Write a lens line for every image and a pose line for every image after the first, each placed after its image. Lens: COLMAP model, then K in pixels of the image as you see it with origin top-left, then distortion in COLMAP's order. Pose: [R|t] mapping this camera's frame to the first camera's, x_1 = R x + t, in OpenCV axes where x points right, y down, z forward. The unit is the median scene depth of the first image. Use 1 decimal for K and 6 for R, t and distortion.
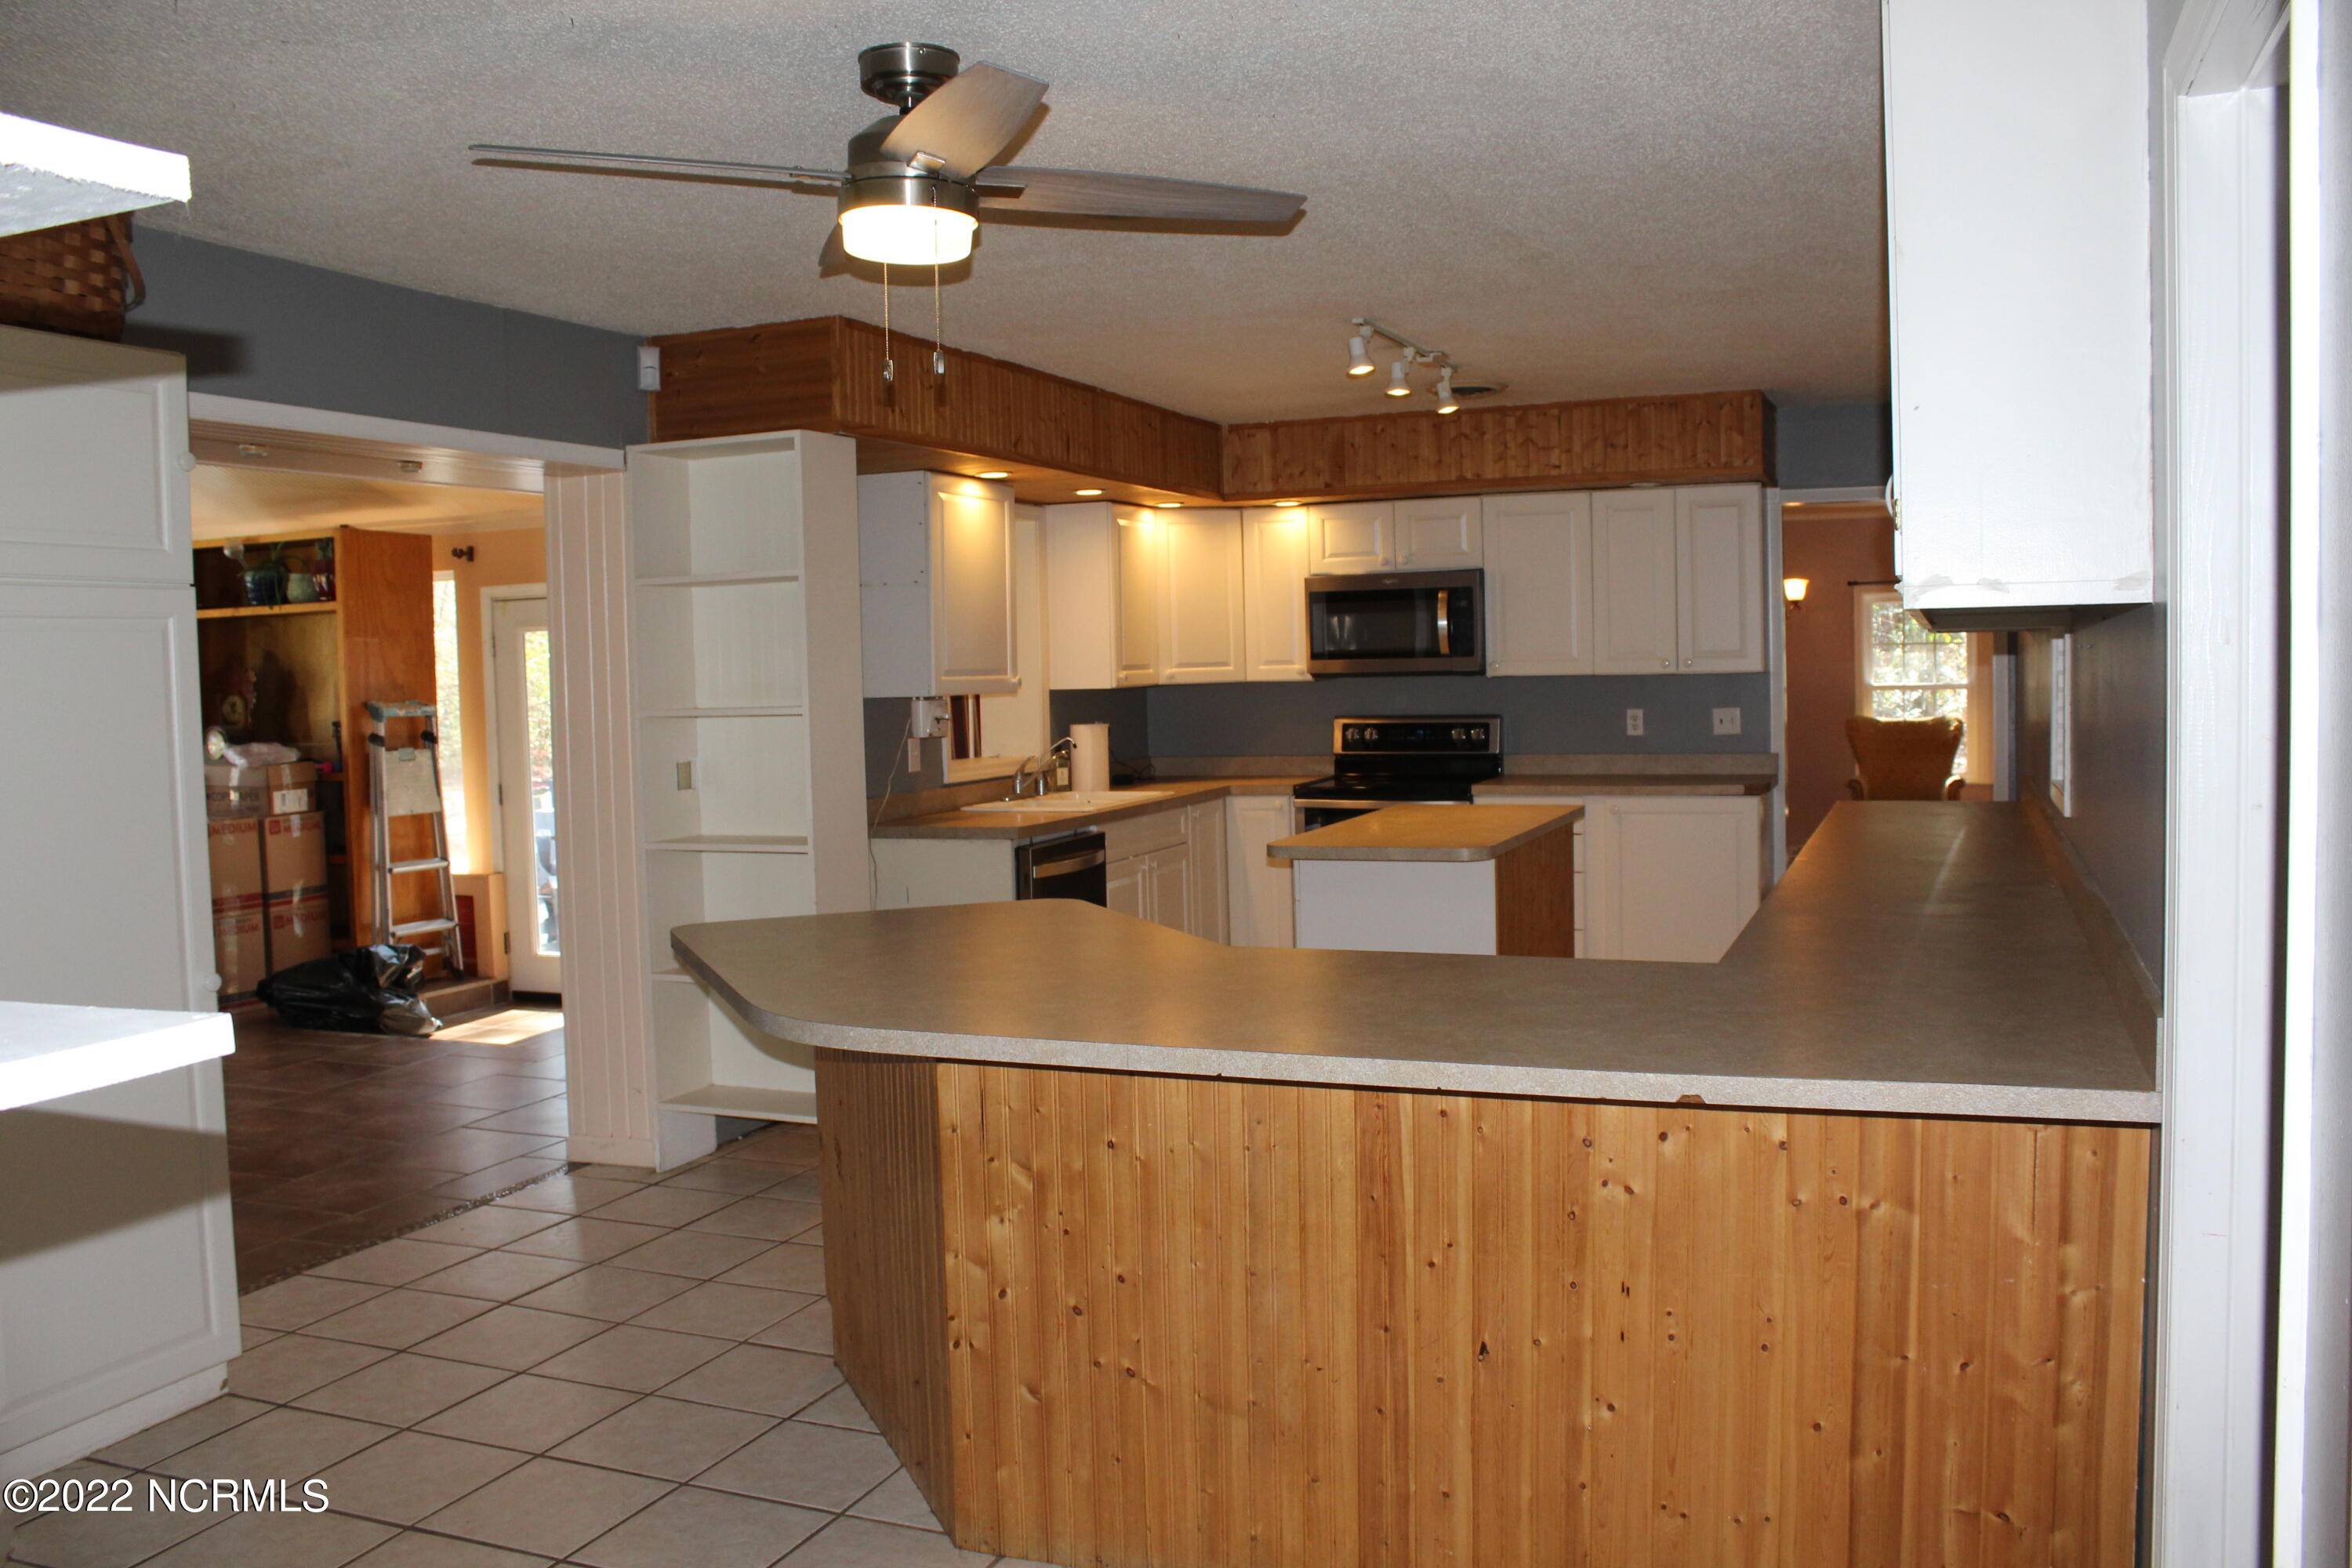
lens RADIAL K [[1938.1, 0, 1176.0], [0, 1938.1, 784.0], [0, 0, 1]] dist [-0.171104, 0.157499]
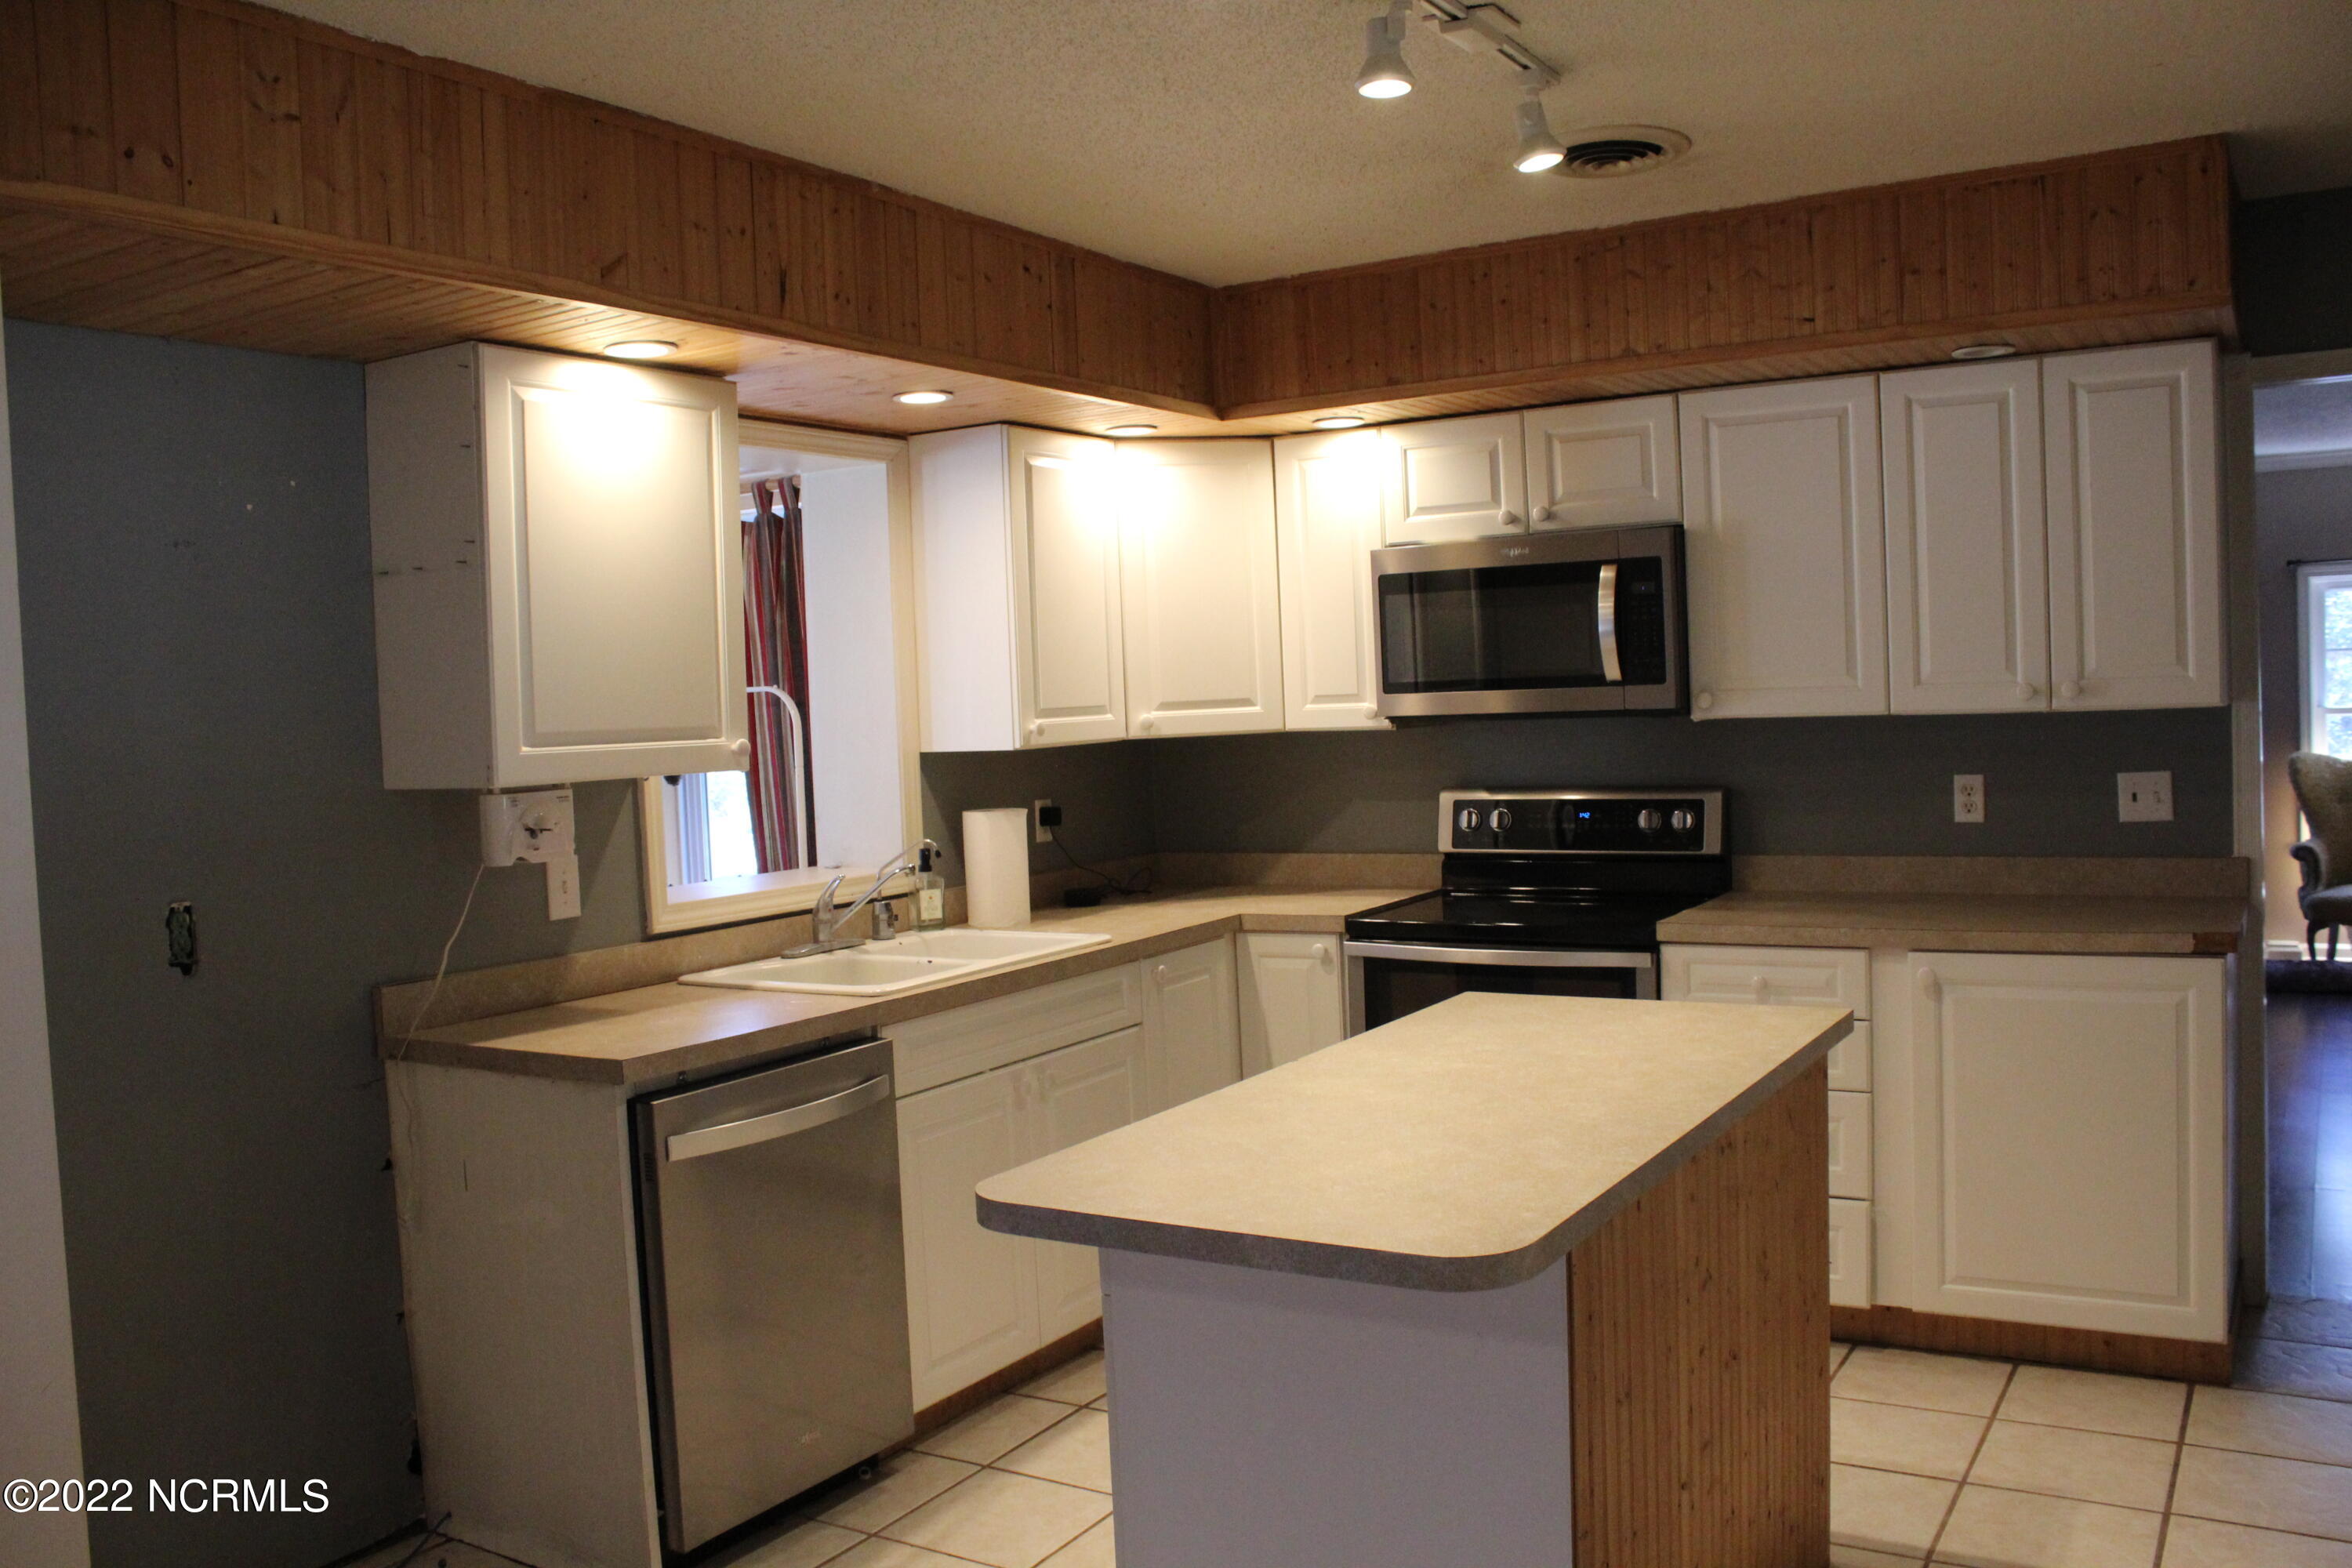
lens RADIAL K [[1938.1, 0, 1176.0], [0, 1938.1, 784.0], [0, 0, 1]] dist [-0.171104, 0.157499]
pose [[0.986100, -0.007805, -0.165970, 0.105441], [0.006111, 0.999924, -0.010714, -0.032031], [0.166041, 0.009550, 0.986073, 0.430407]]
